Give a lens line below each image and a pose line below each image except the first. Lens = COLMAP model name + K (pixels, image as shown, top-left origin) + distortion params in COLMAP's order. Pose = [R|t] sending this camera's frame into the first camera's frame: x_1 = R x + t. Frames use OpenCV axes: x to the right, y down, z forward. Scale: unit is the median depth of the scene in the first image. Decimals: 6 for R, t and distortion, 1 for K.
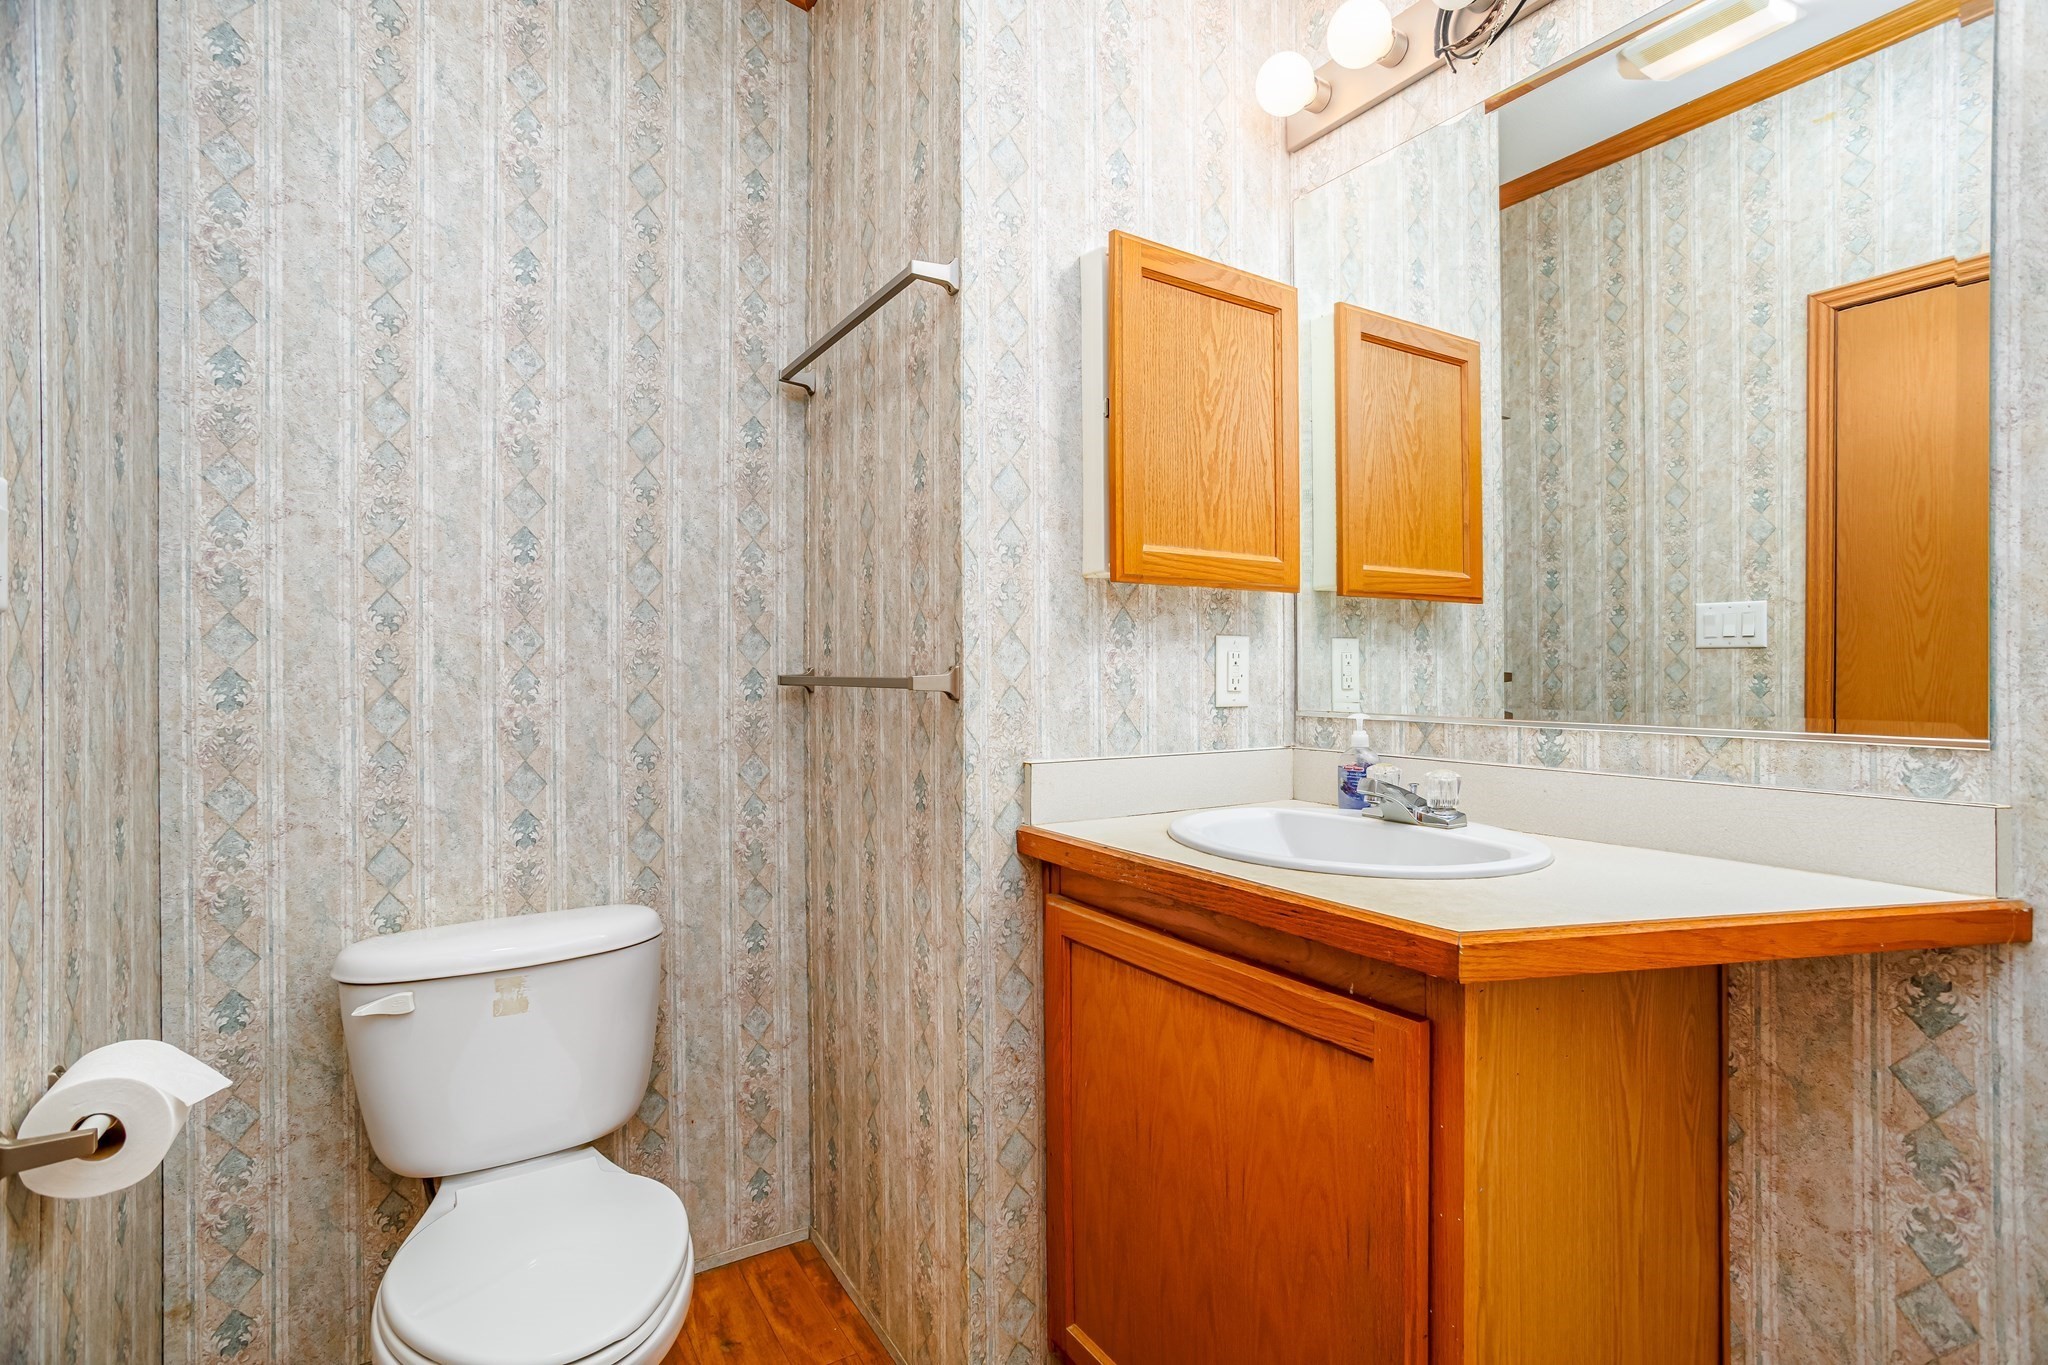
lens RADIAL K [[991.4, 0, 1040.8], [0, 991.4, 670.5], [0, 0, 1]] dist [-0.057695, 0.034167]
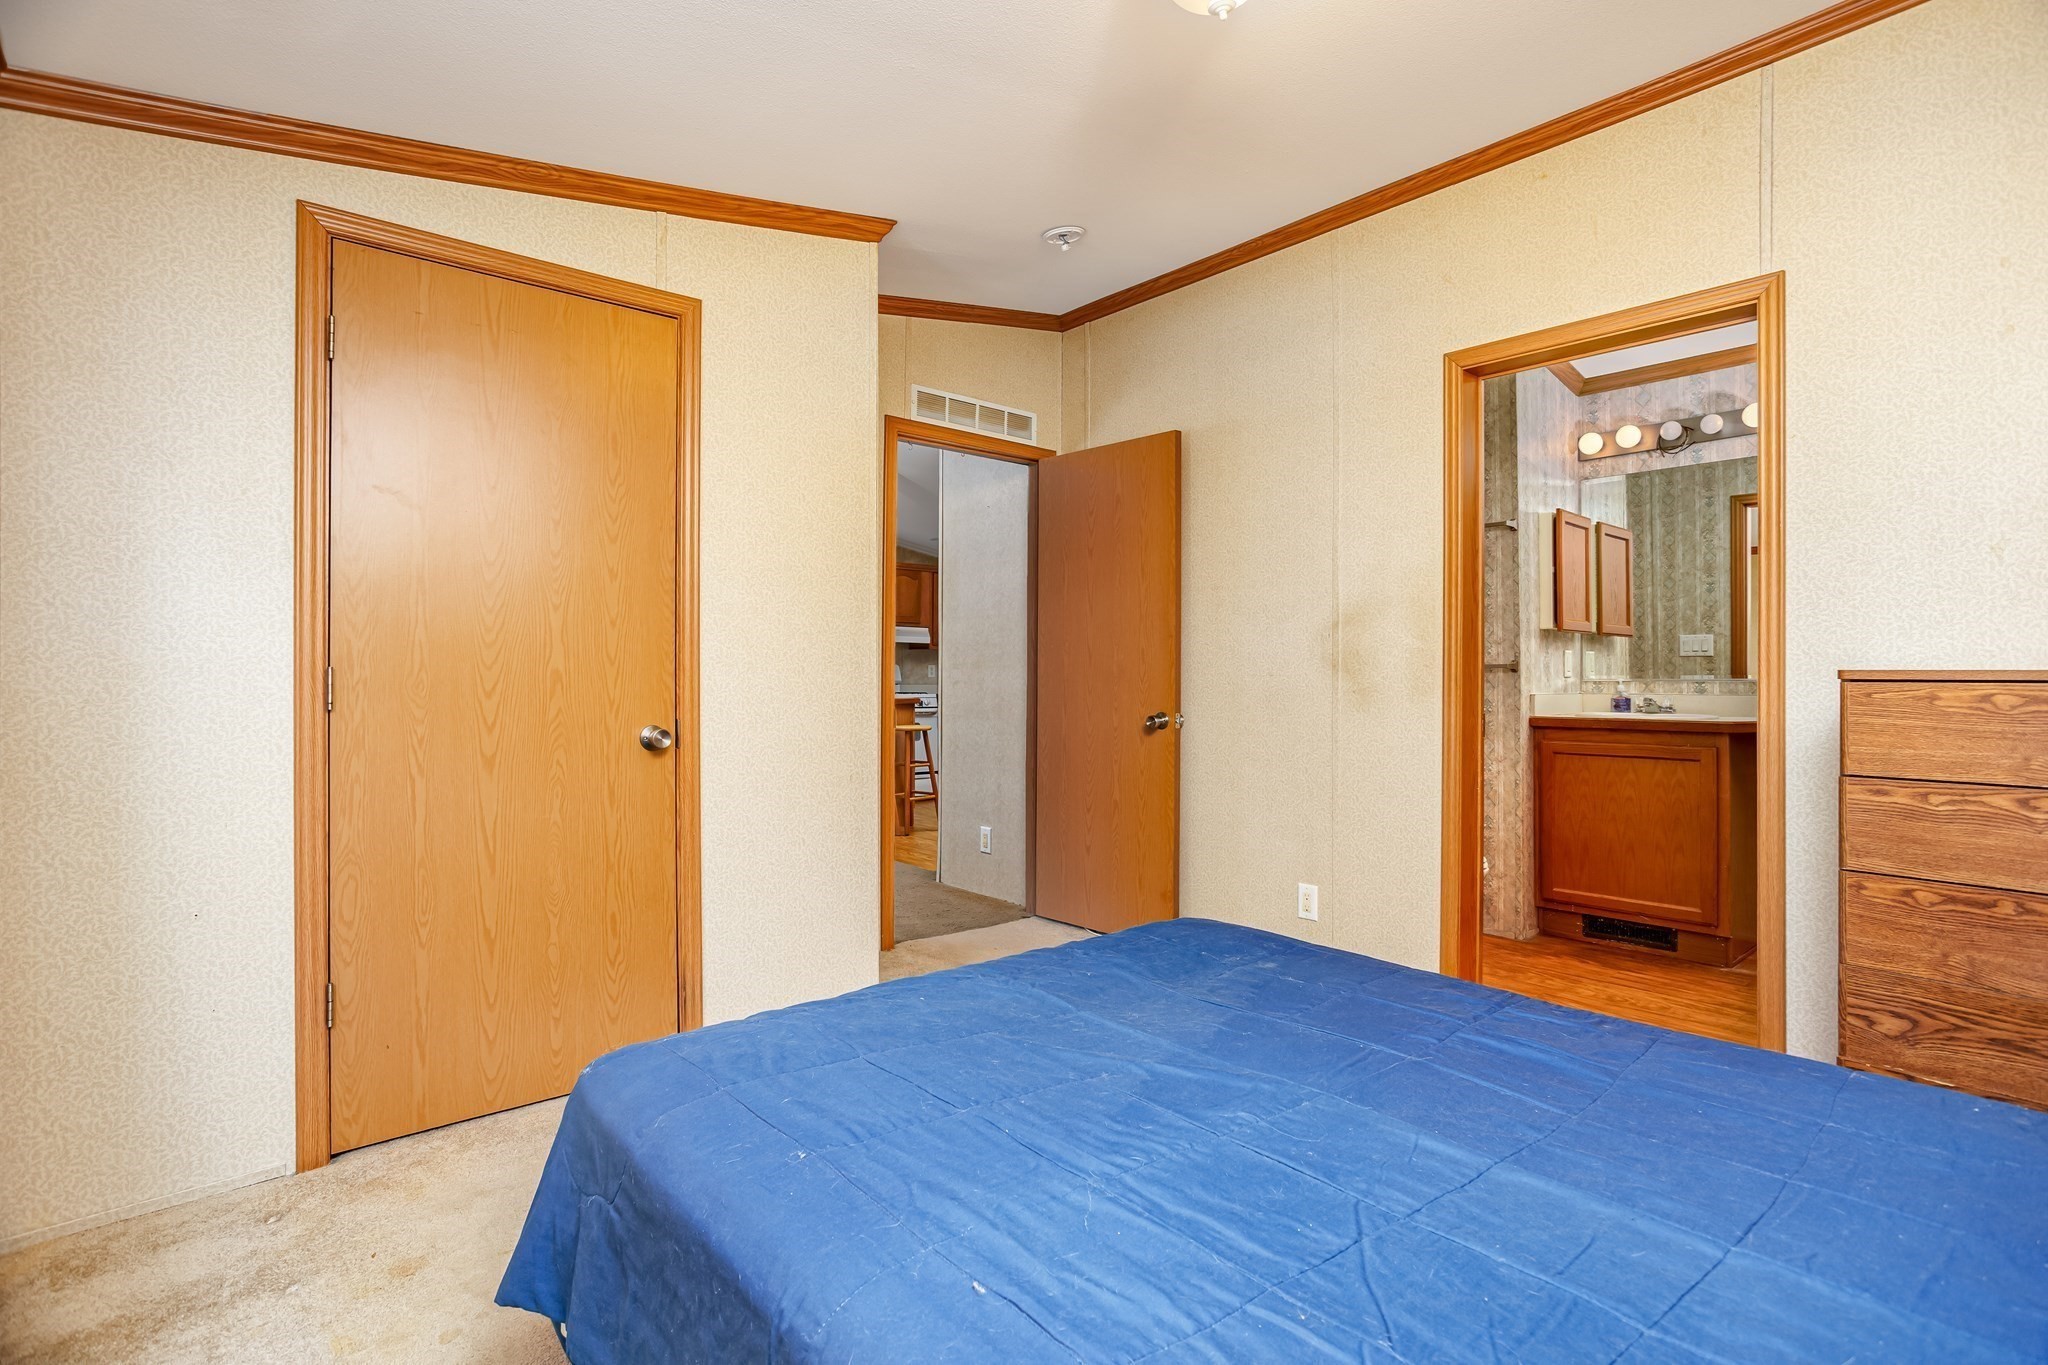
lens RADIAL K [[991.4, 0, 1040.8], [0, 991.4, 670.5], [0, 0, 1]] dist [-0.057695, 0.034167]
pose [[0.987844, 0.003744, 0.155402, -1.059140], [-0.002903, 0.999980, -0.005640, 0.024672], [-0.155420, 0.005121, 0.987835, -0.899075]]
